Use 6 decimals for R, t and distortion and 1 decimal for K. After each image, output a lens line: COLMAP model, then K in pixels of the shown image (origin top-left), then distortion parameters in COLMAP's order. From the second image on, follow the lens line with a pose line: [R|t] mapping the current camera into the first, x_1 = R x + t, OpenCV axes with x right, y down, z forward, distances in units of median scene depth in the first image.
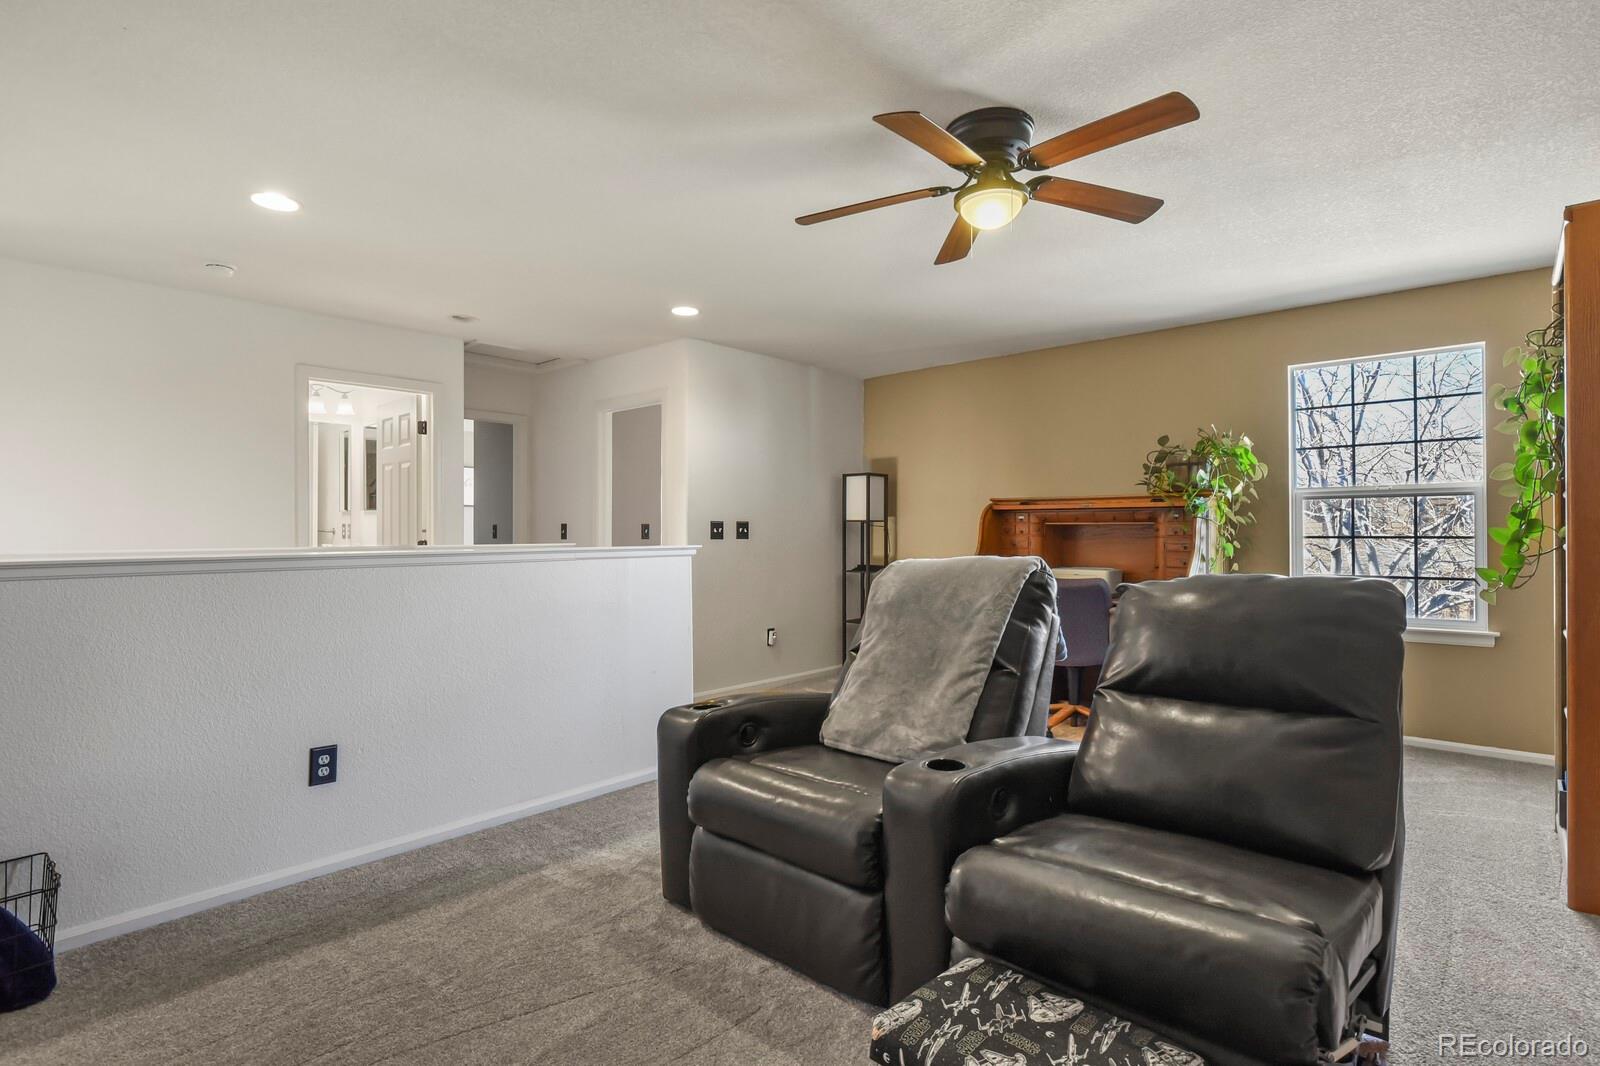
lens RADIAL K [[787.8, 0, 796.0], [0, 787.8, 531.2], [0, 0, 1]] dist [-0.005785, -0.000715]
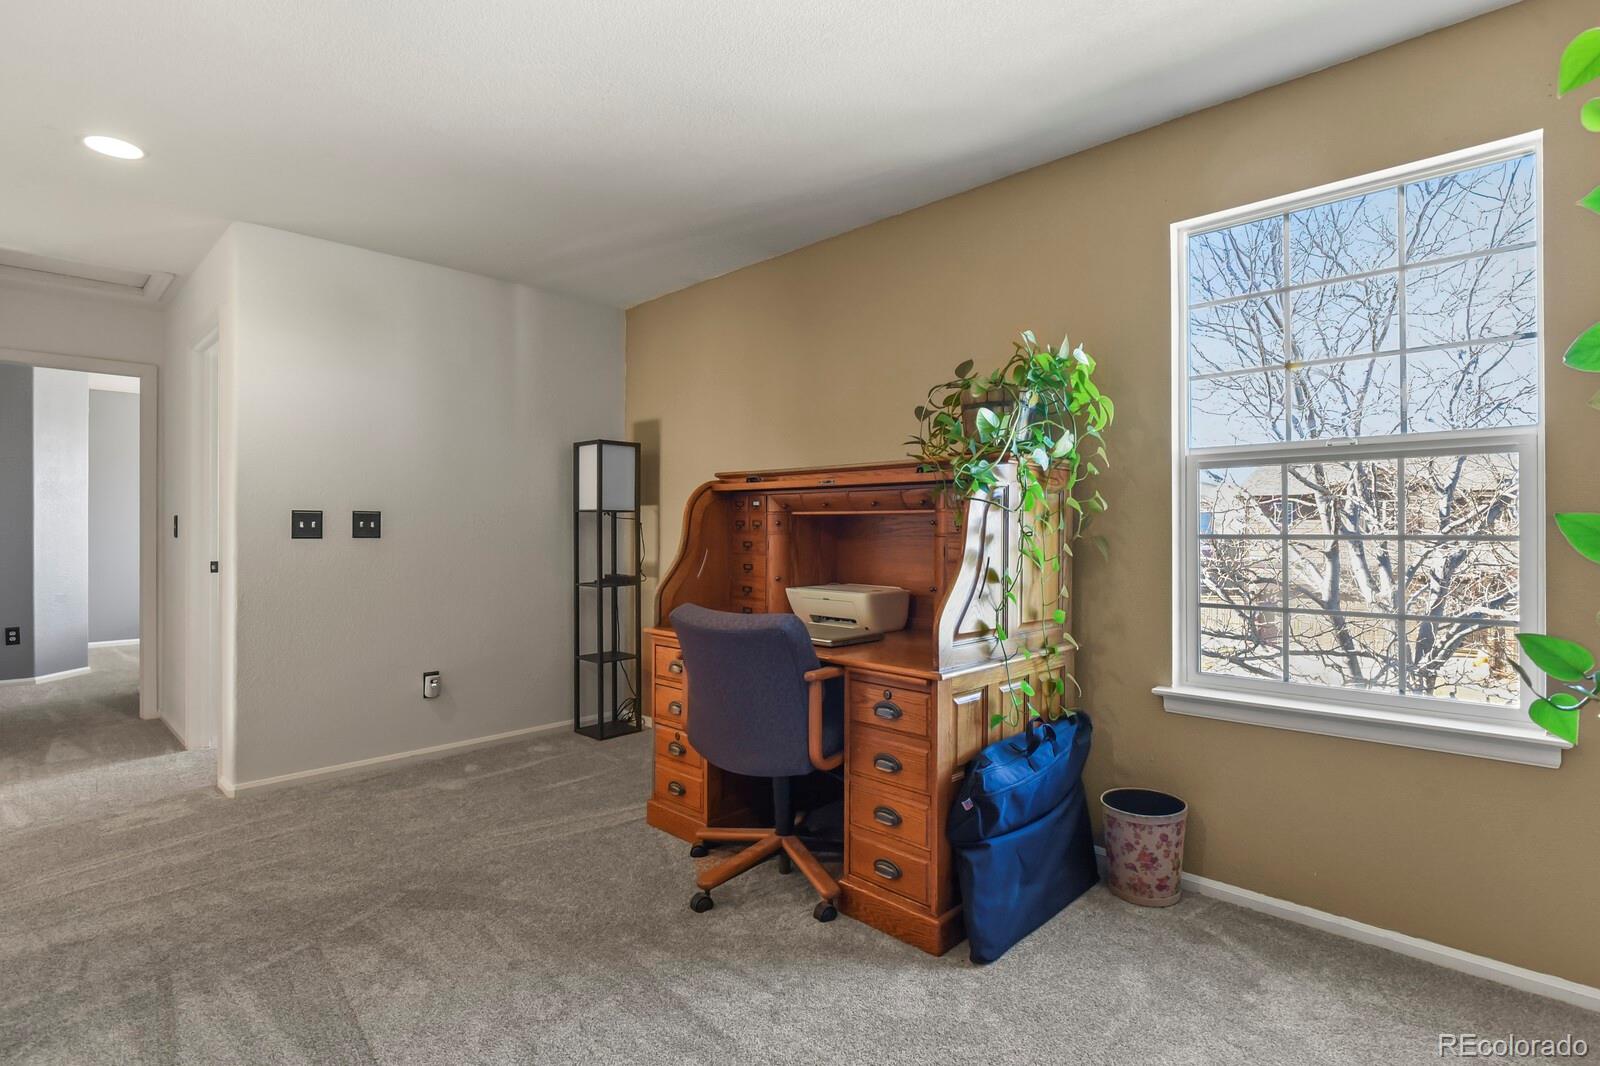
lens RADIAL K [[787.8, 0, 804.2], [0, 787.8, 532.5], [0, 0, 1]] dist [-0.005785, -0.000715]
pose [[0.999550, 0.000741, -0.029973, 0.319151], [-0.000531, 0.999975, 0.007020, 0.000771], [0.029977, -0.007001, 0.999526, 0.364639]]
